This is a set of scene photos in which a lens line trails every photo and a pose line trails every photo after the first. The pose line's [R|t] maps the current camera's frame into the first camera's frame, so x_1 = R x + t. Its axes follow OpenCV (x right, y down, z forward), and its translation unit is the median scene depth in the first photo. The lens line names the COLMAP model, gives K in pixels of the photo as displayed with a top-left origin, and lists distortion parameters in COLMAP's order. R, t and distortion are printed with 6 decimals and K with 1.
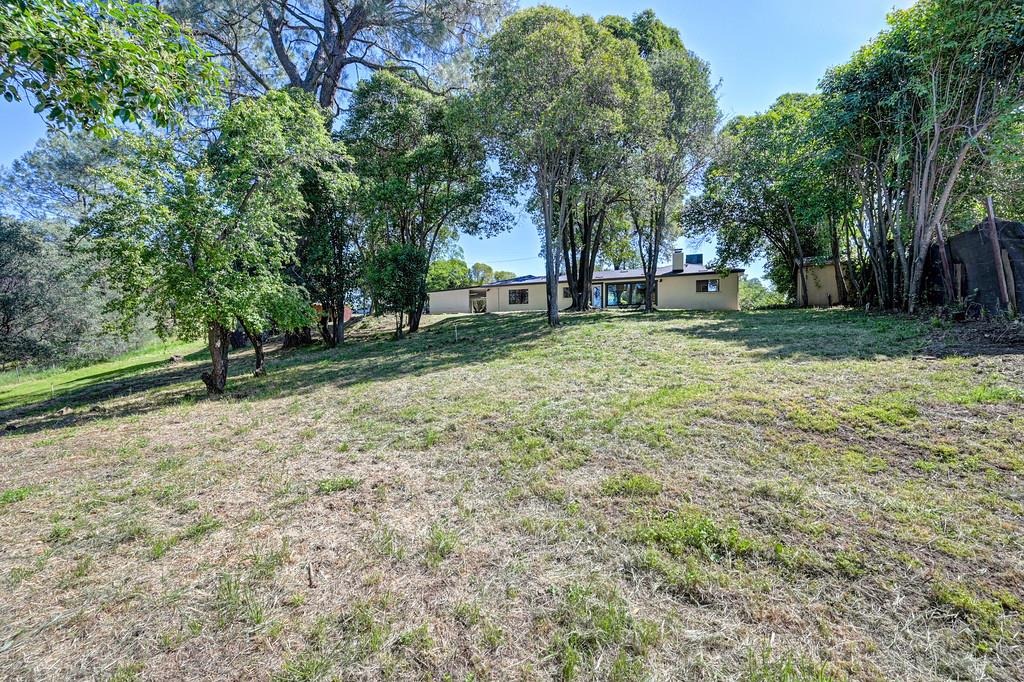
lens RADIAL K [[405.2, 0, 512.7], [0, 405.2, 344.0], [0, 0, 1]] dist [0.001614, 0.000063]
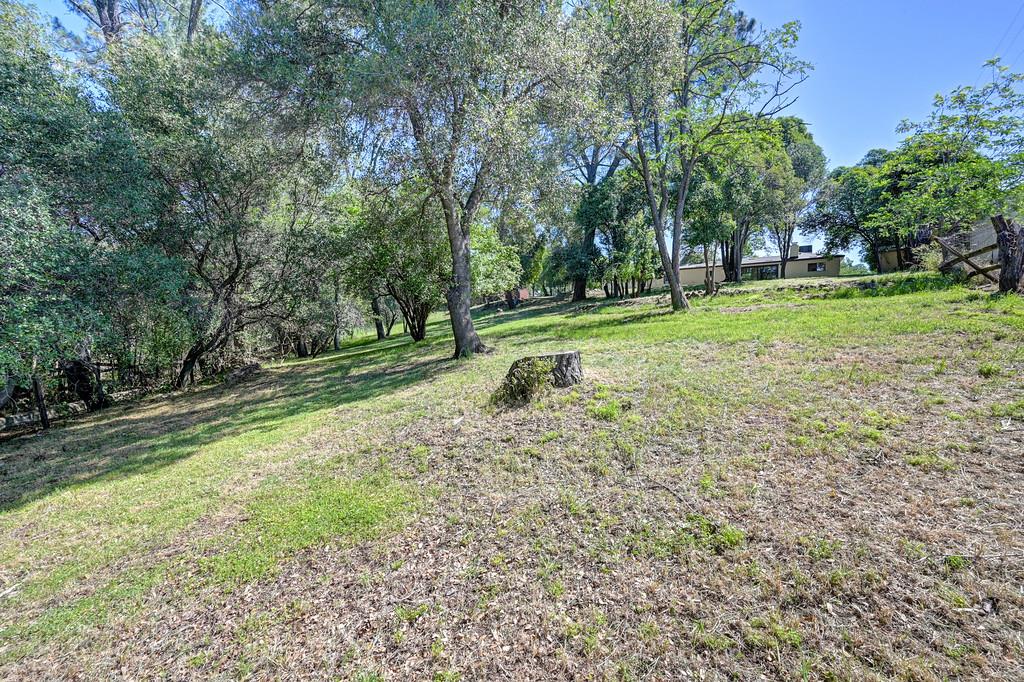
lens RADIAL K [[405.2, 0, 509.7], [0, 405.2, 337.9], [0, 0, 1]] dist [0.001614, 0.000063]
pose [[0.982946, 0.013537, -0.183393, -0.337546], [-0.013690, 0.999906, 0.000433, 0.127142], [0.183382, 0.002085, 0.983040, -0.645375]]
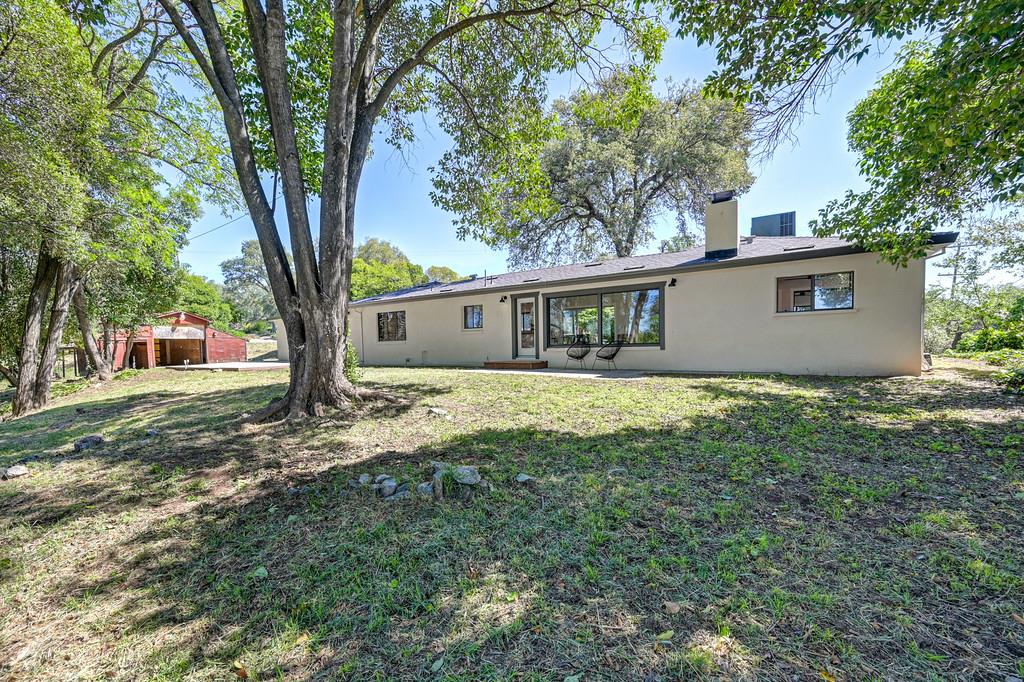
lens RADIAL K [[405.2, 0, 519.3], [0, 405.2, 361.1], [0, 0, 1]] dist [0.001614, 0.000063]
pose [[0.988469, -0.012121, -0.150938, 0.286781], [0.016424, 0.999492, 0.027295, -0.098903], [0.150531, -0.029459, 0.988166, 0.623374]]
